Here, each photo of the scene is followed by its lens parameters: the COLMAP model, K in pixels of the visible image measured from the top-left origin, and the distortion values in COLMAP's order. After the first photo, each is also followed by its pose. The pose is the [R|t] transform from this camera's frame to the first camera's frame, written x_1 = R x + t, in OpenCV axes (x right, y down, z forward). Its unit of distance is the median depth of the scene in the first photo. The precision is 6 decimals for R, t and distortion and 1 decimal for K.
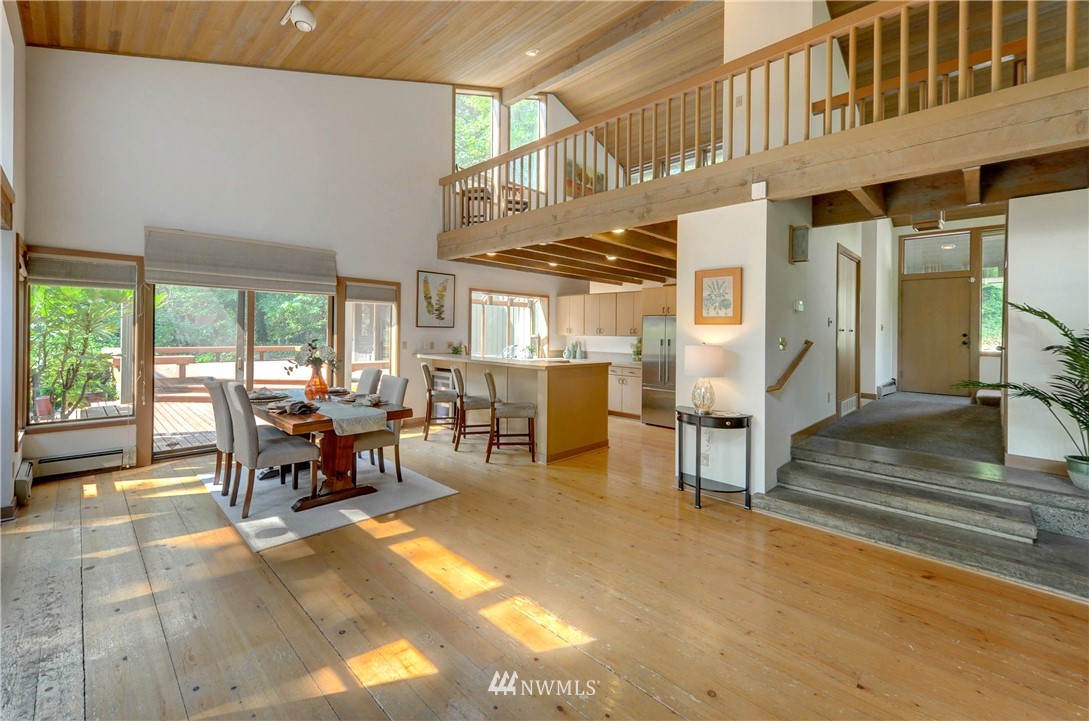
lens RADIAL K [[444.7, 0, 563.2], [0, 444.7, 334.3], [0, 0, 1]] dist [0.003316, 0.000094]
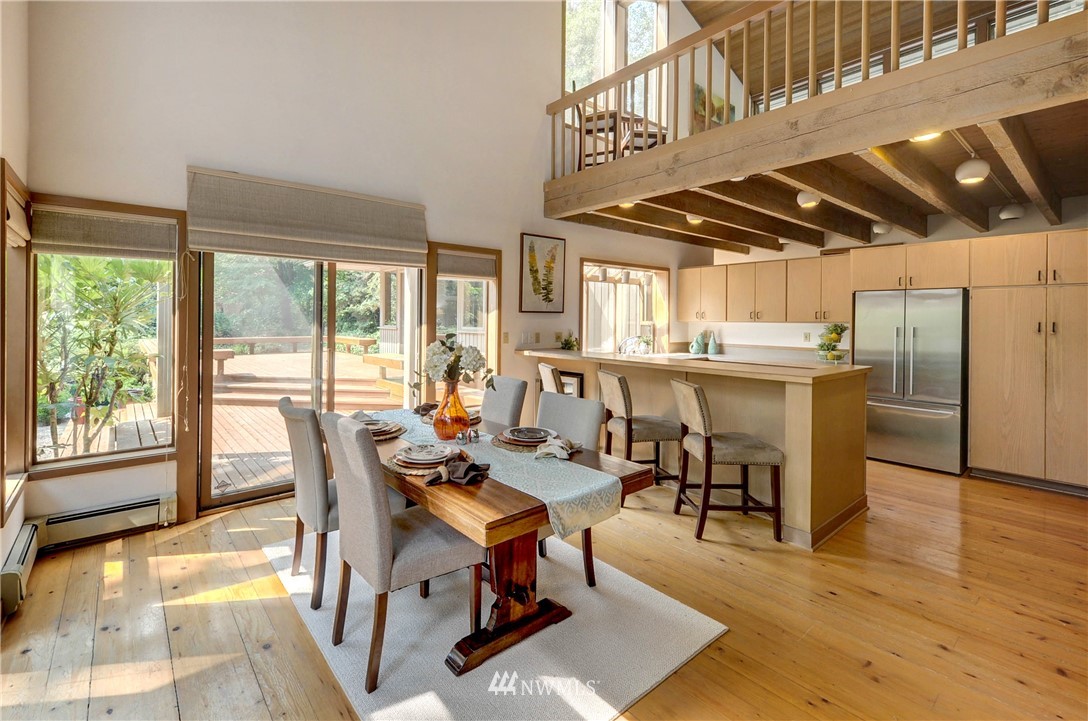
lens RADIAL K [[472.3, 0, 501.8], [0, 472.3, 318.1], [0, 0, 1]] dist [0.012380, -0.001162]
pose [[0.988232, -0.008800, -0.152707, -0.306225], [0.008046, 0.999952, -0.005554, -0.003877], [0.152749, 0.004260, 0.988256, 0.309276]]
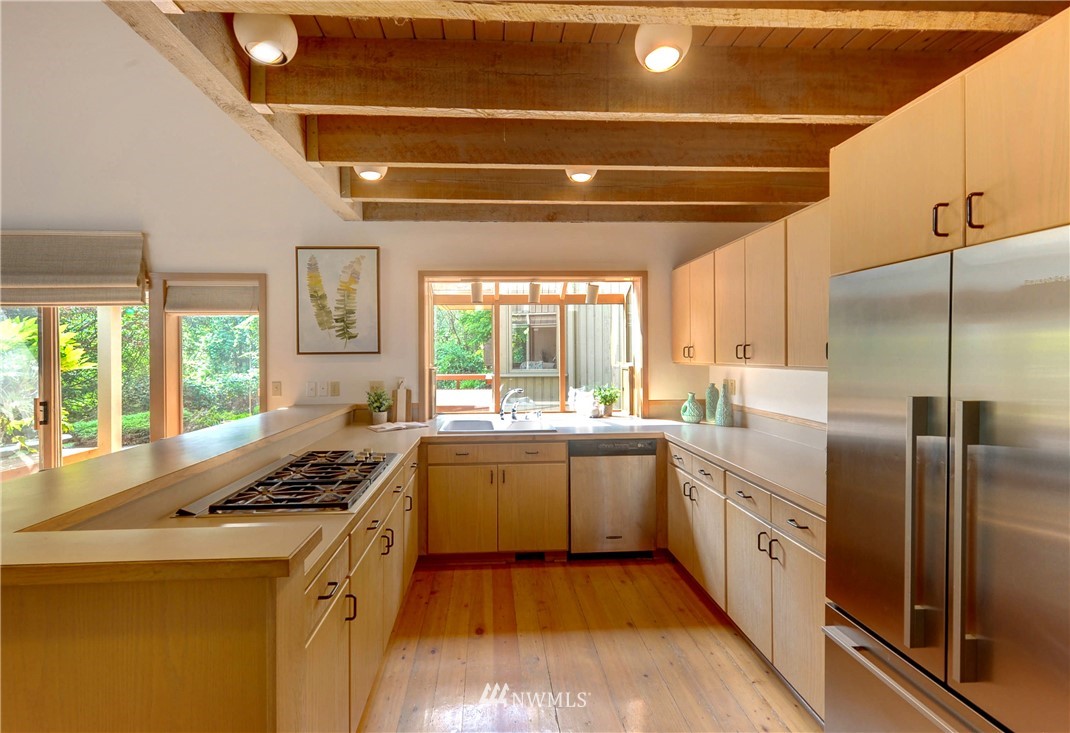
lens RADIAL K [[457.1, 0, 540.4], [0, 457.1, 356.7], [0, 0, 1]] dist [0.013339, 0.000039]
pose [[0.711367, -0.014500, -0.702671, 0.324602], [0.014542, 0.999877, -0.005911, -0.008054], [0.702670, -0.006013, 0.711490, 1.023332]]
